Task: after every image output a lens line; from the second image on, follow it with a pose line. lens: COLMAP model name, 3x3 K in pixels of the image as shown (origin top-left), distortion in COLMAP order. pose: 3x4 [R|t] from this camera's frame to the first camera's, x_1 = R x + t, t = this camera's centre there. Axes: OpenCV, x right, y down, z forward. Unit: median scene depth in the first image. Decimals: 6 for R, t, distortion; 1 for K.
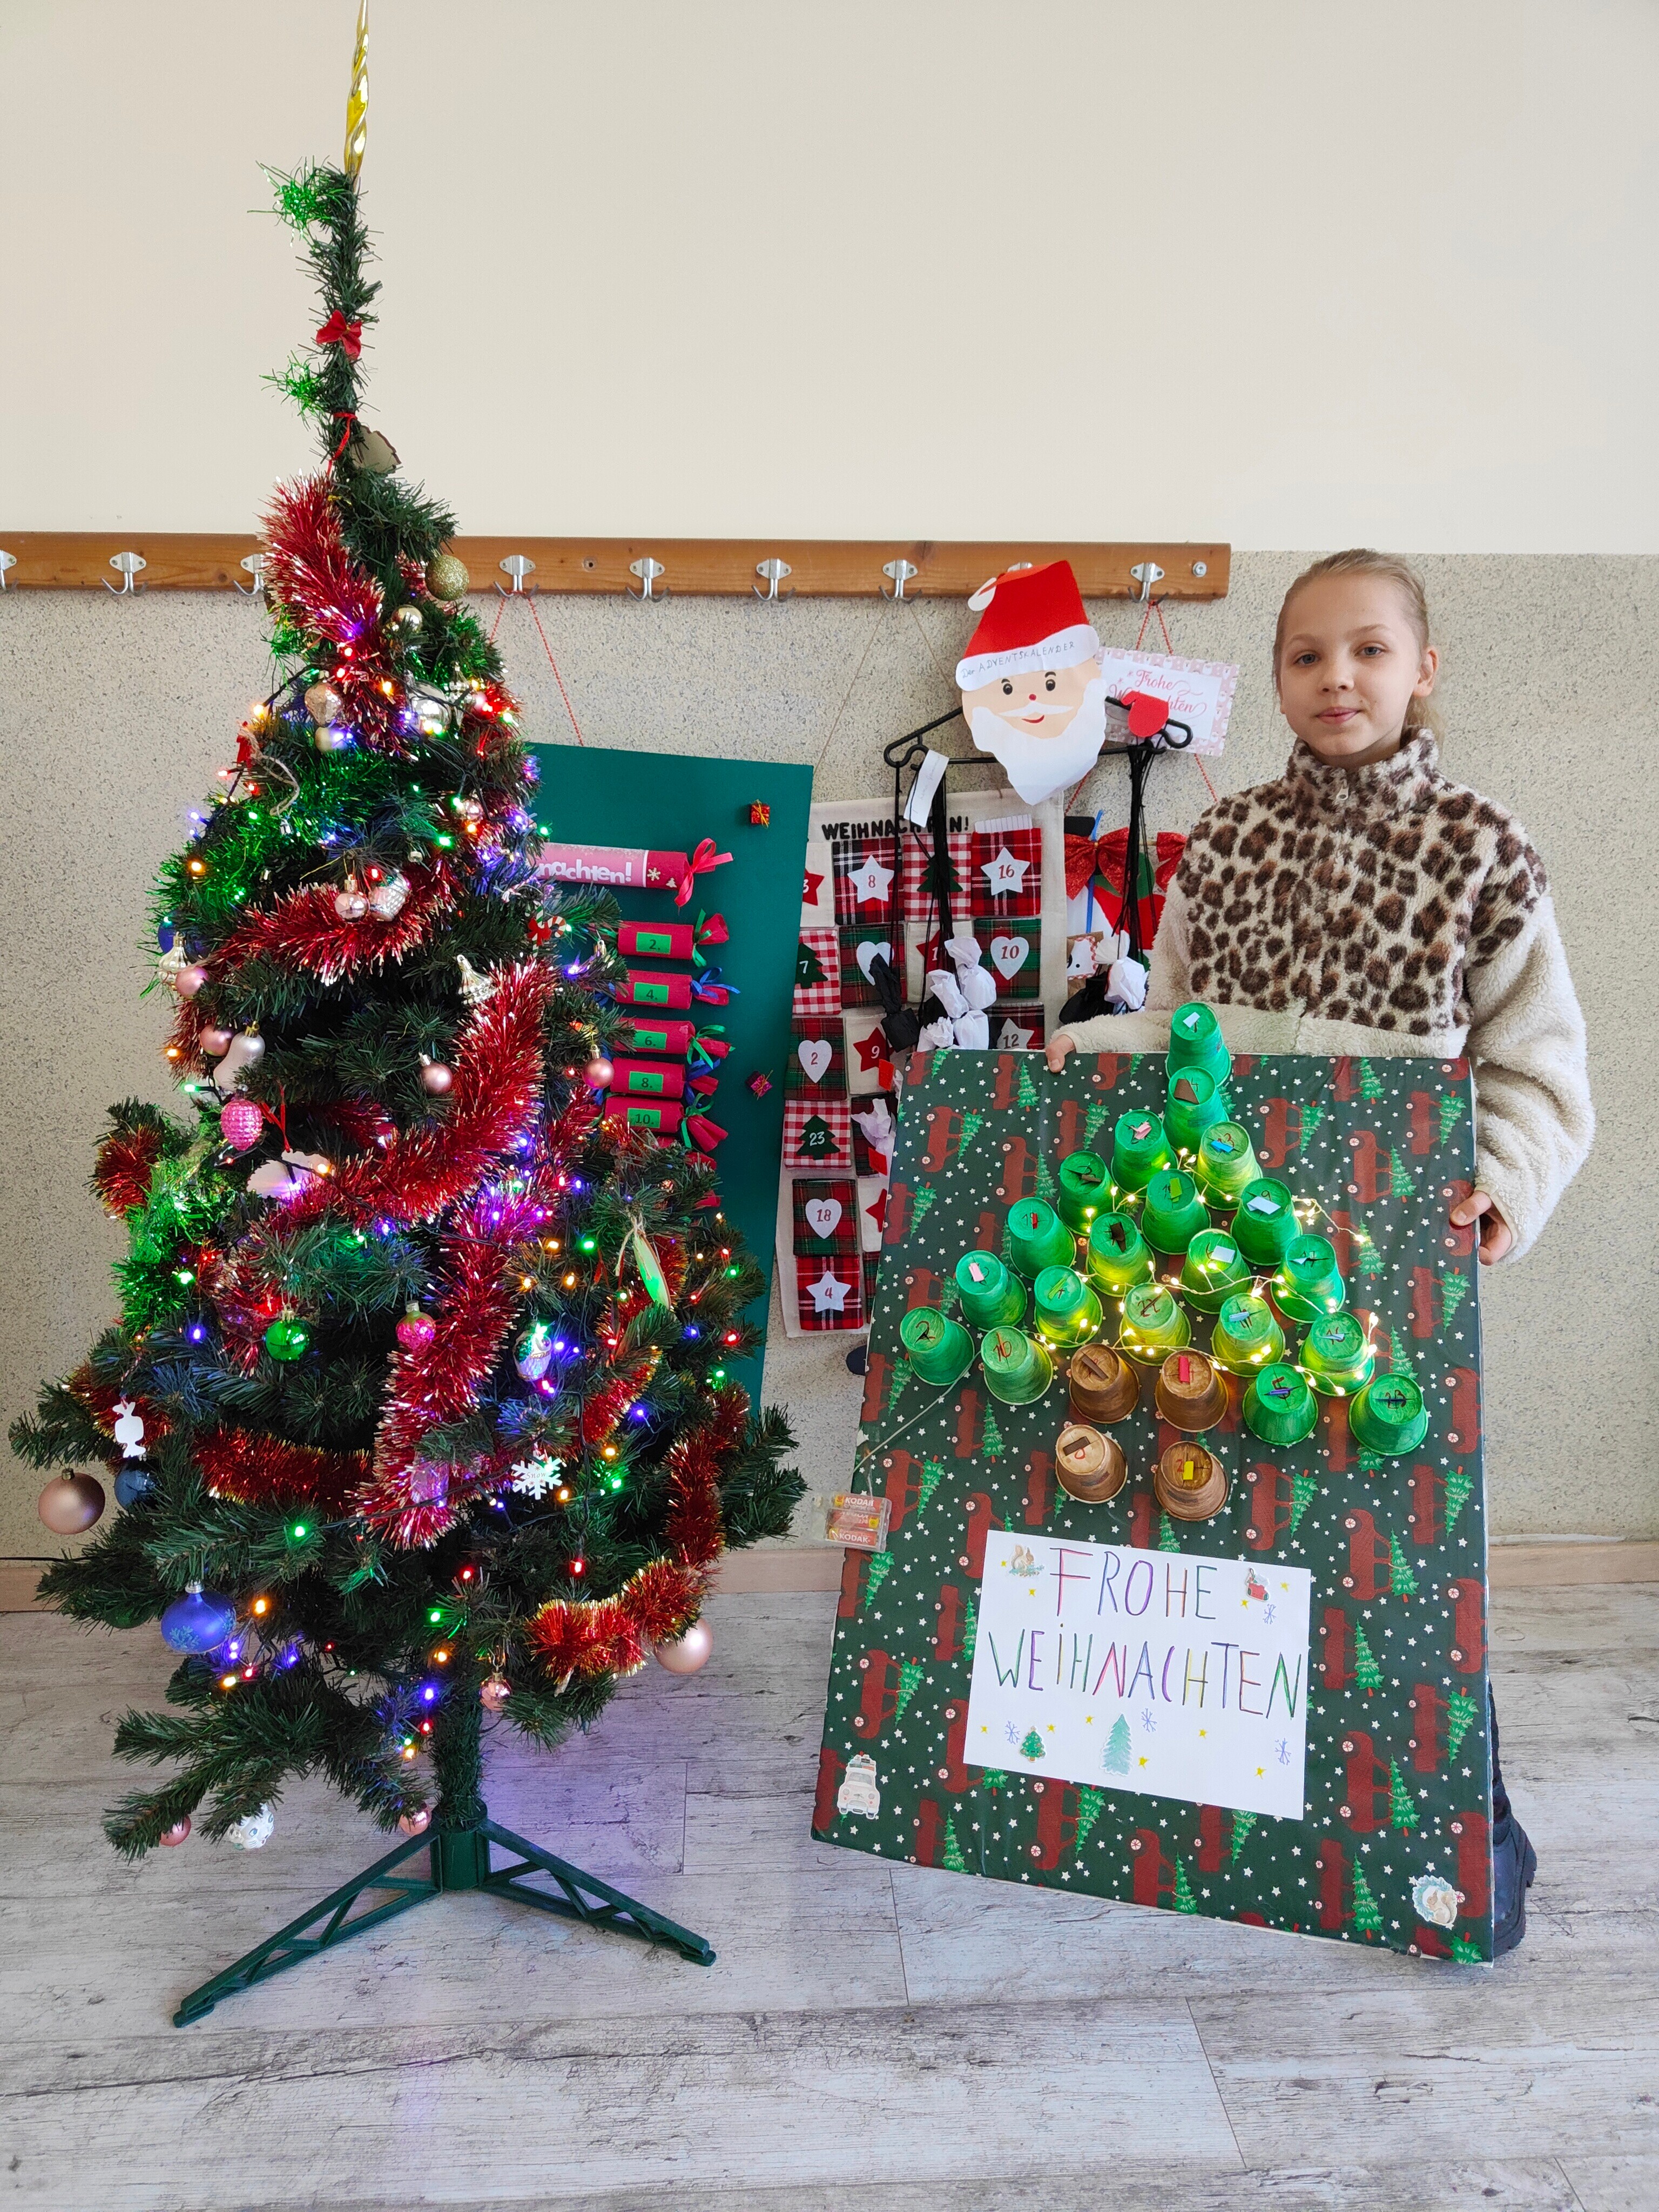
lens RADIAL K [[1570.2, 0, 822.8], [0, 1570.2, 1118.4], [0, 0, 1]] dist [0.016592, 0.000988]
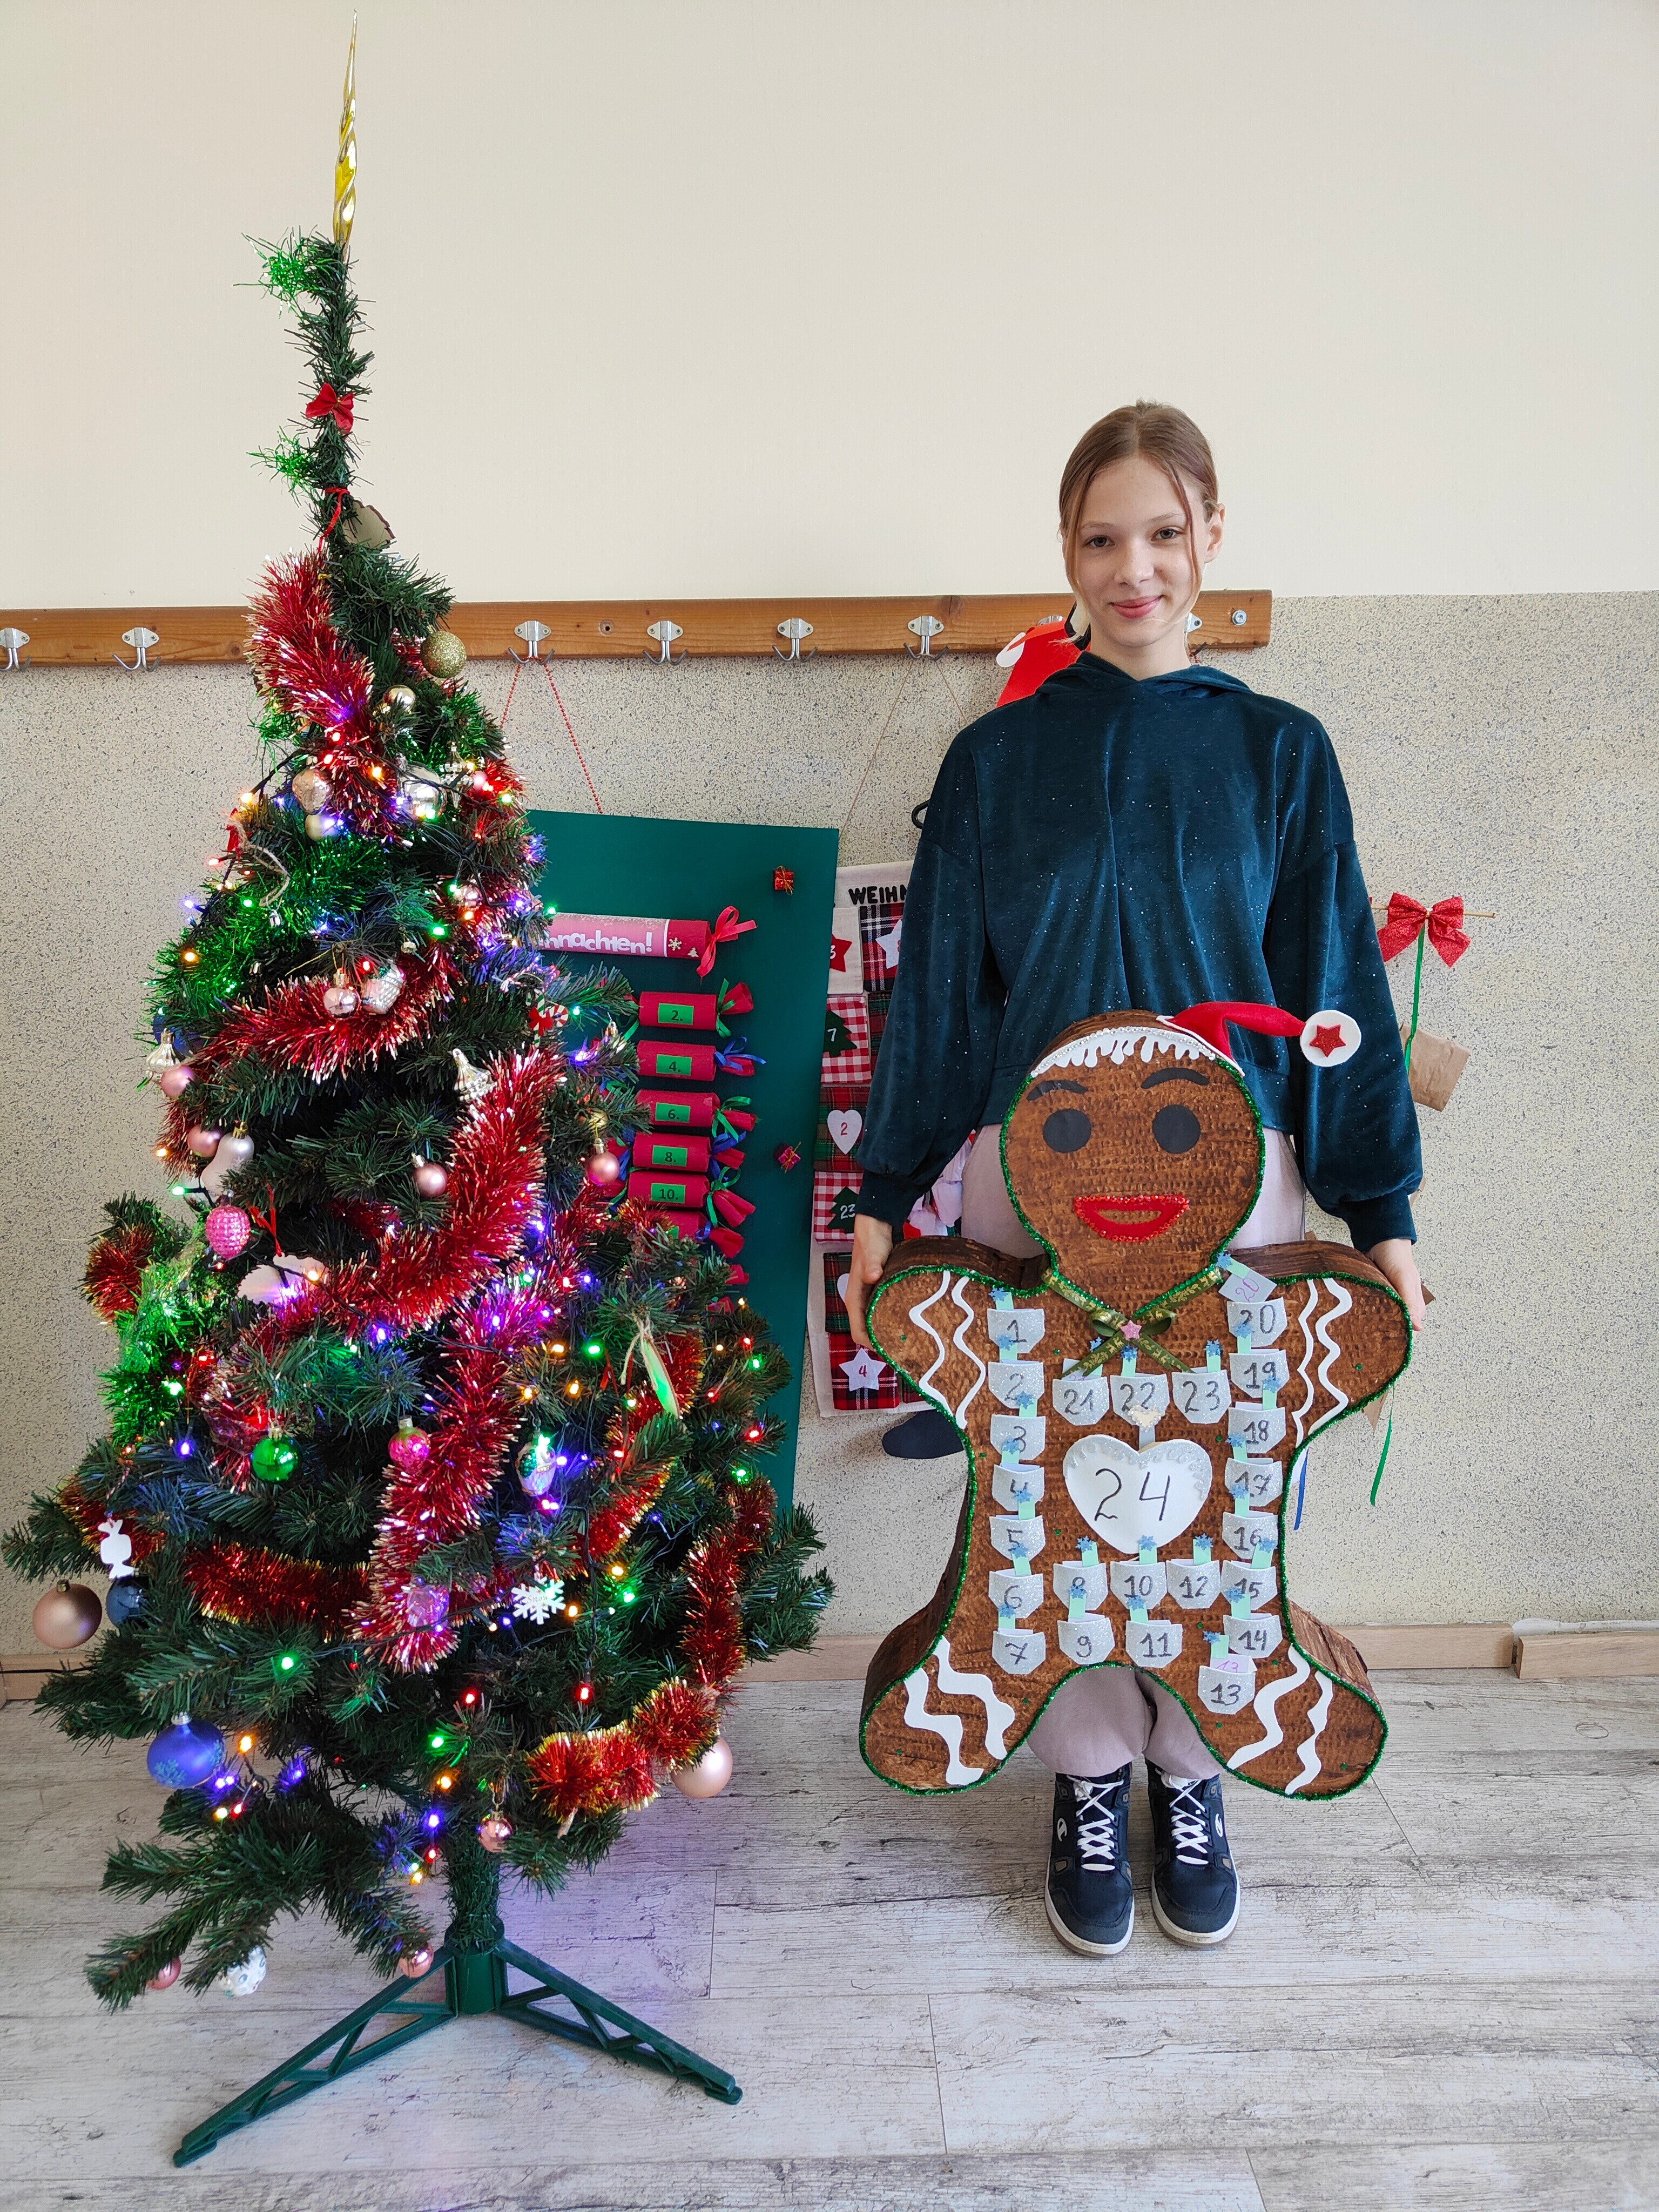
lens RADIAL K [[1570.2, 0, 817.0], [0, 1570.2, 1119.6], [0, 0, 1]] dist [0.016592, 0.000988]
pose [[0.999155, -0.010812, -0.039653, 0.021690], [0.010031, 0.999753, -0.019844, -0.033802], [0.039858, 0.019430, 0.999016, 0.048217]]
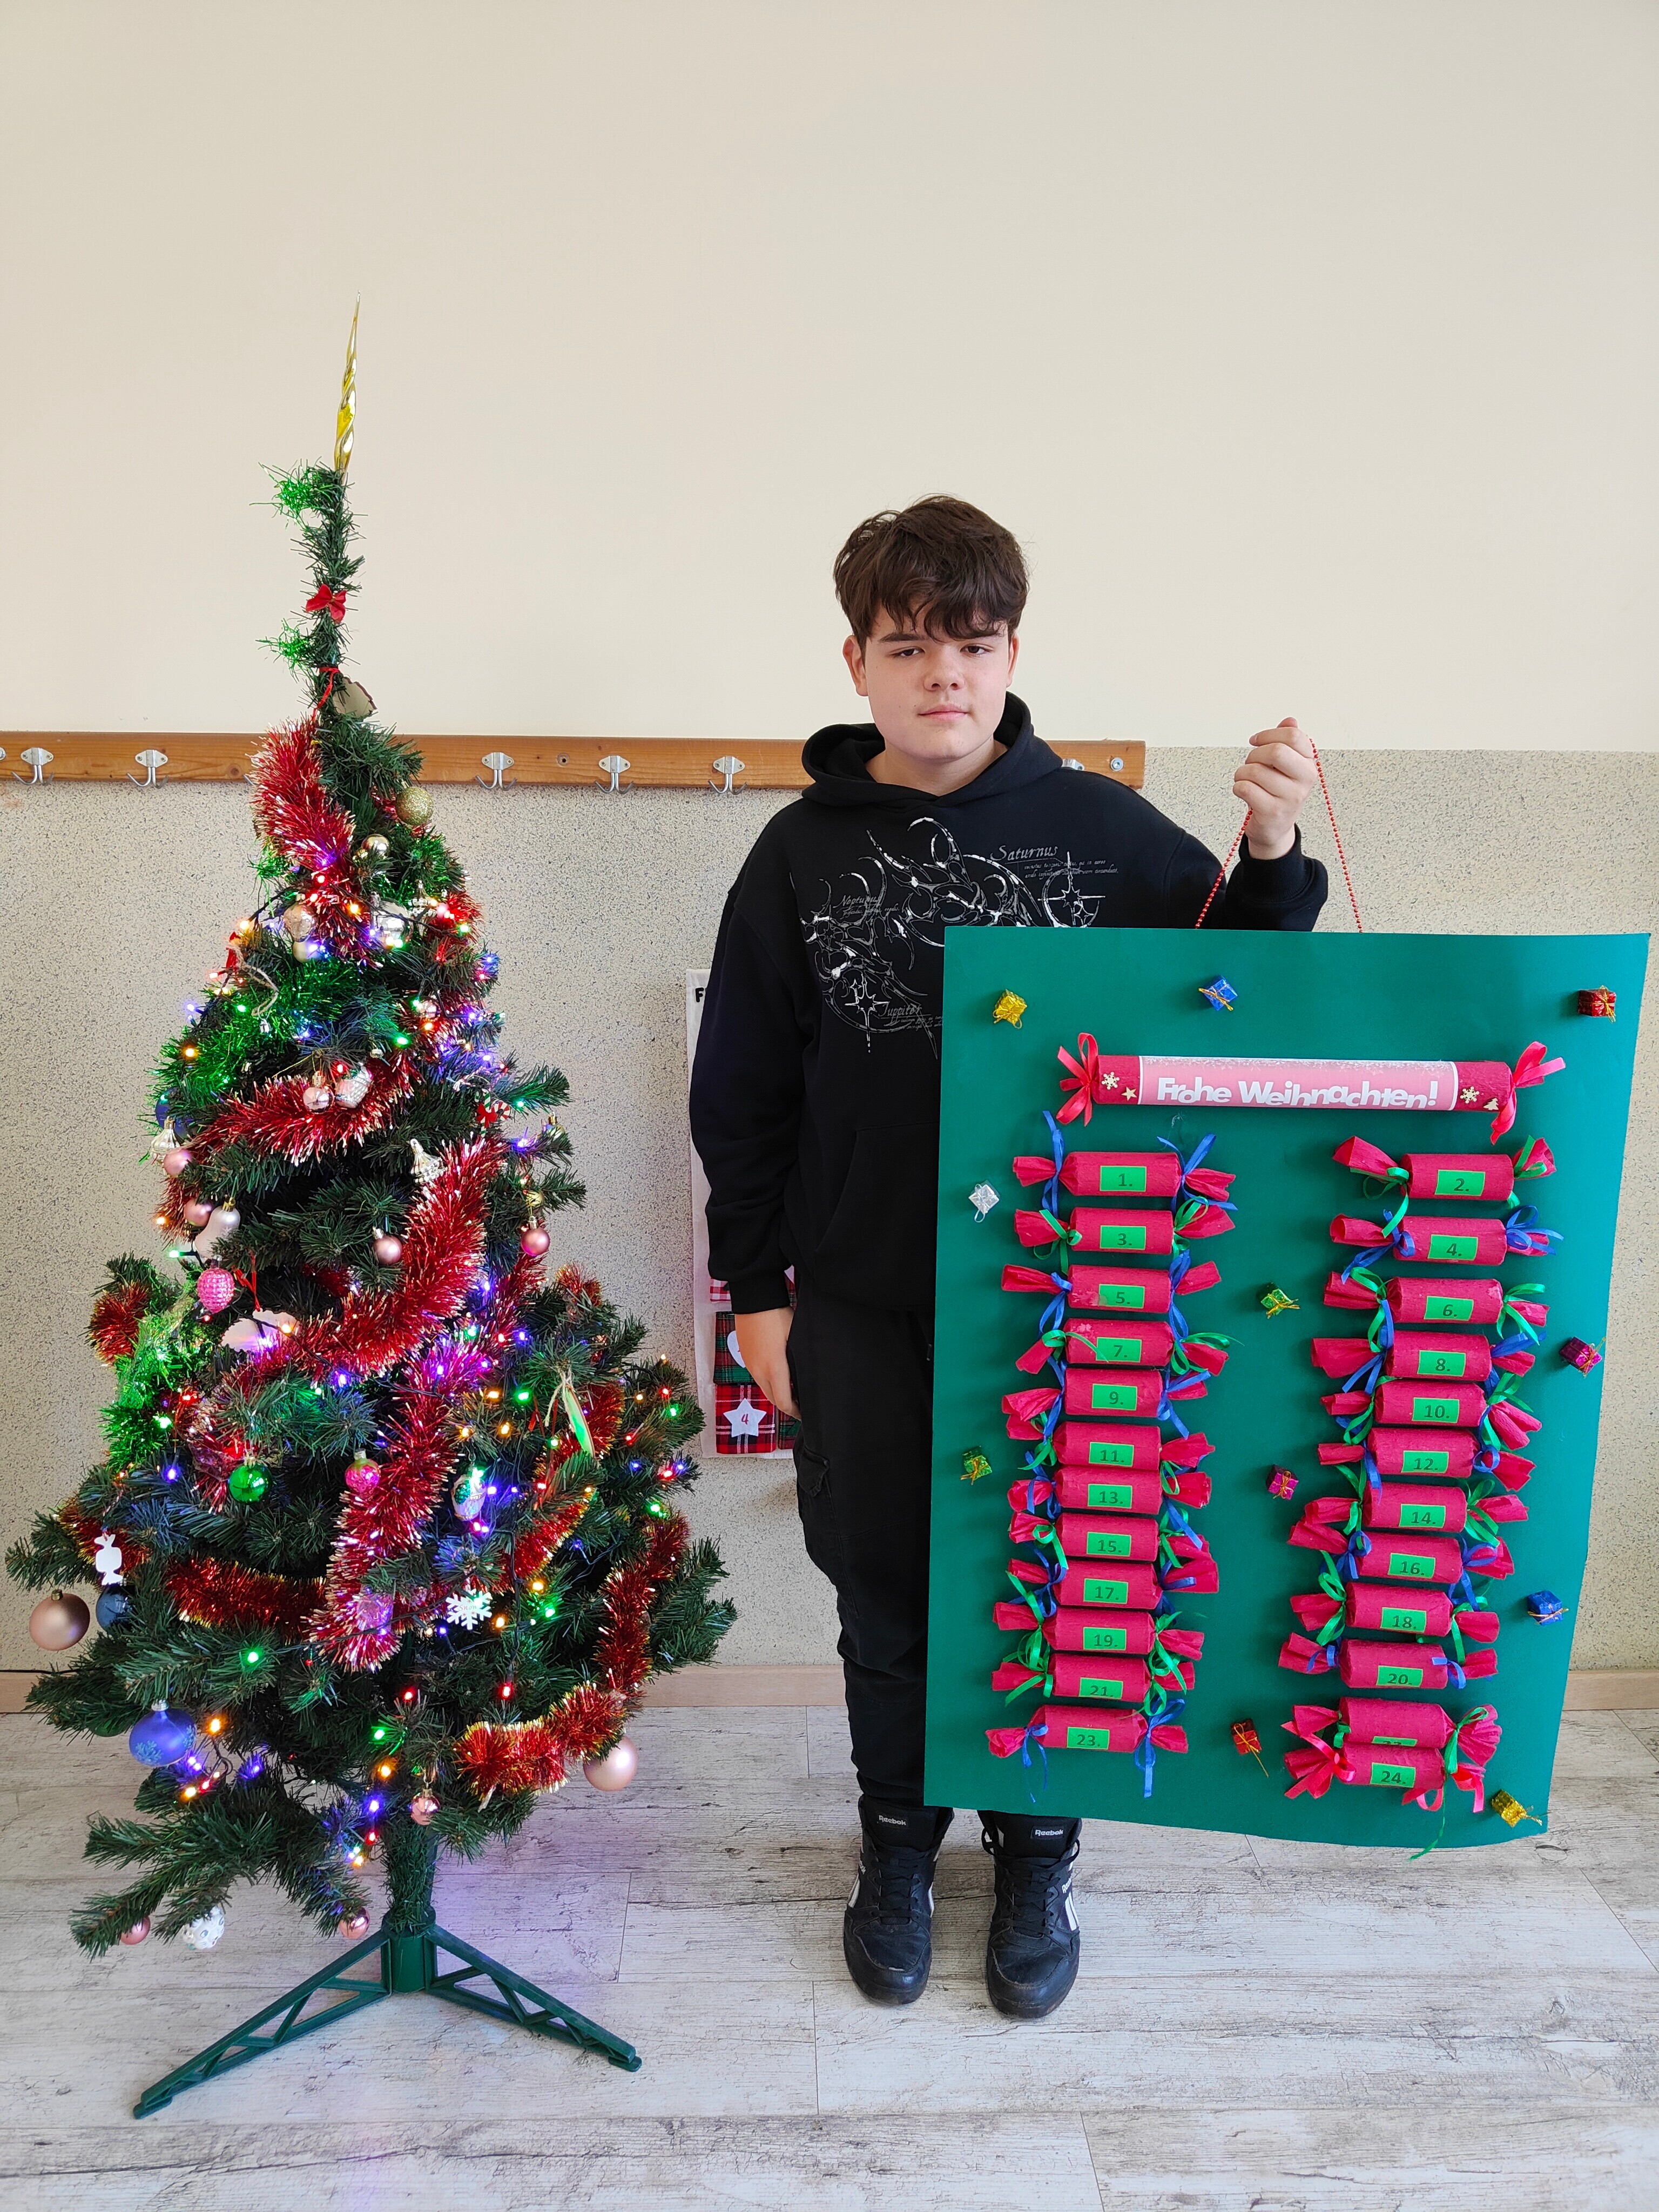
lens RADIAL K [[1570.2, 0, 818.1], [0, 1570.2, 1106.4], [0, 0, 1]] dist [0.016592, 0.000988]
pose [[0.999673, 0.008619, -0.024066, 0.075153], [-0.010104, 0.998007, -0.062292, -0.050589], [0.023481, 0.062515, 0.997768, -0.108246]]
